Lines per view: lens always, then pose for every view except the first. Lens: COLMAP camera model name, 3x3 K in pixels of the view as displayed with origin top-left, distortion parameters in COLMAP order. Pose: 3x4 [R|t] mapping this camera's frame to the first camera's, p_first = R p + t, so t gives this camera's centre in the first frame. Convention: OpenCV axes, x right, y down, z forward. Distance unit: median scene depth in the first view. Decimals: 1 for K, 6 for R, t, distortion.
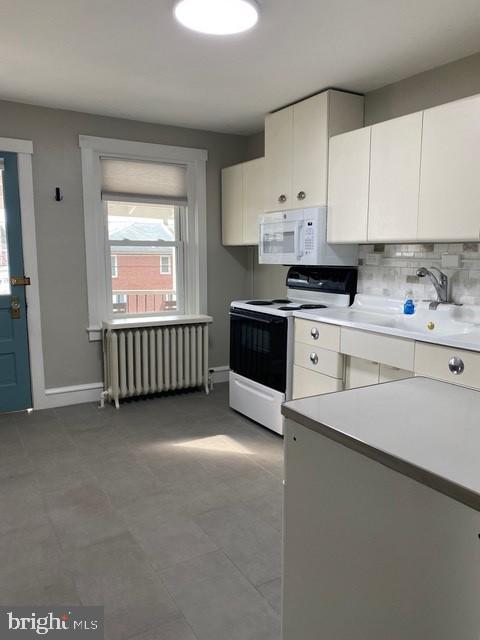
lens RADIAL K [[484.3, 0, 240.0], [0, 484.3, 320.0], [0, 0, 1]] dist [0.004851, -0.001816]
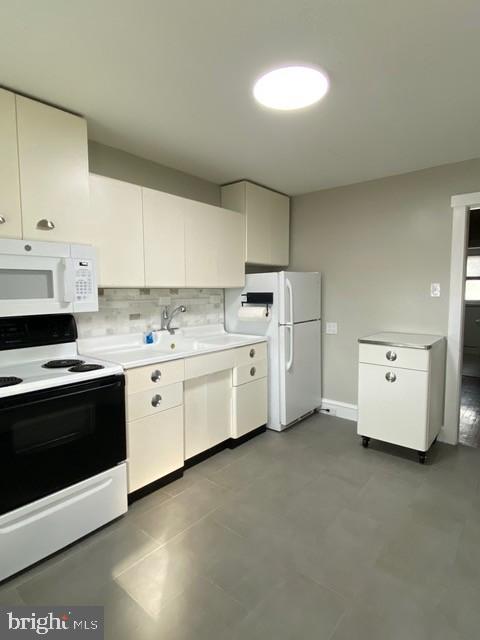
lens RADIAL K [[350.5, 0, 240.0], [0, 350.5, 320.0], [0, 0, 1]] dist [0.002570, -0.000026]
pose [[-0.334154, -0.074654, 0.939557, -0.552725], [0.144186, 0.981076, 0.129232, -0.146617], [-0.931425, 0.178654, -0.317066, 0.991341]]
